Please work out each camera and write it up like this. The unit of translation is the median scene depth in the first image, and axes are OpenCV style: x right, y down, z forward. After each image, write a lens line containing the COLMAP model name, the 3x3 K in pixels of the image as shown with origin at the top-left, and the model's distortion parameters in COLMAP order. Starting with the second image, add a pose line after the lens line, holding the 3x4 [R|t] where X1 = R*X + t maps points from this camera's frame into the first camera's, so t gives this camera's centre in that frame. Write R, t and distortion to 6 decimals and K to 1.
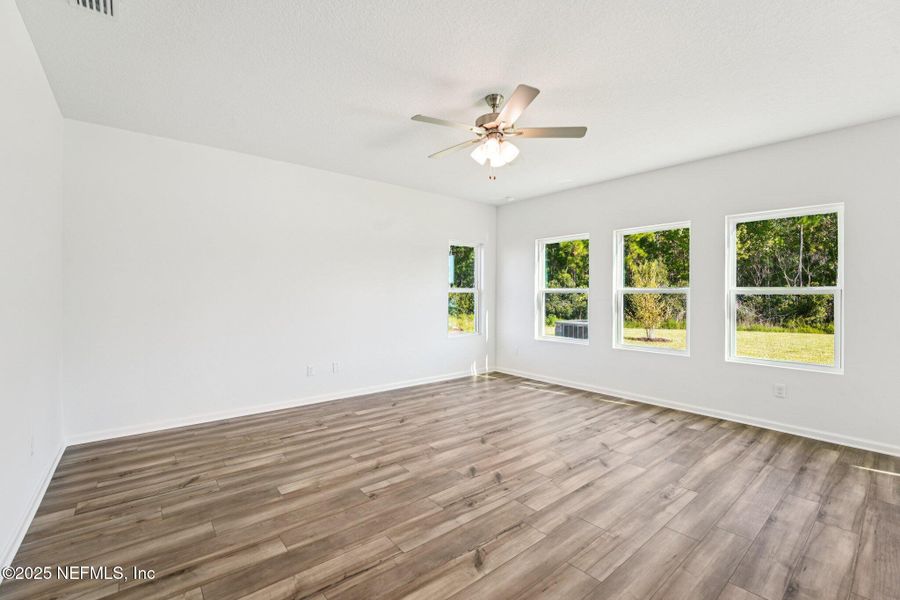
lens RADIAL K [[386.0, 0, 447.5], [0, 386.0, 299.9], [0, 0, 1]] dist [-0.025119, 0.004042]
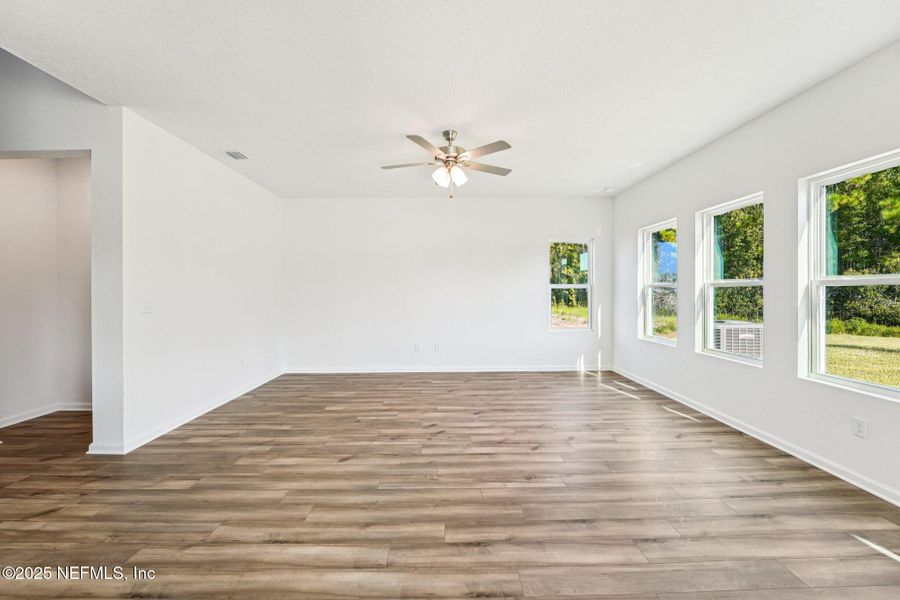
lens RADIAL K [[386.0, 0, 456.2], [0, 386.0, 297.3], [0, 0, 1]] dist [-0.025119, 0.004042]
pose [[0.787162, 0.002830, -0.616739, 0.872638], [-0.002038, 0.999996, 0.001989, 0.007877], [0.616743, -0.000309, 0.787165, 0.022582]]
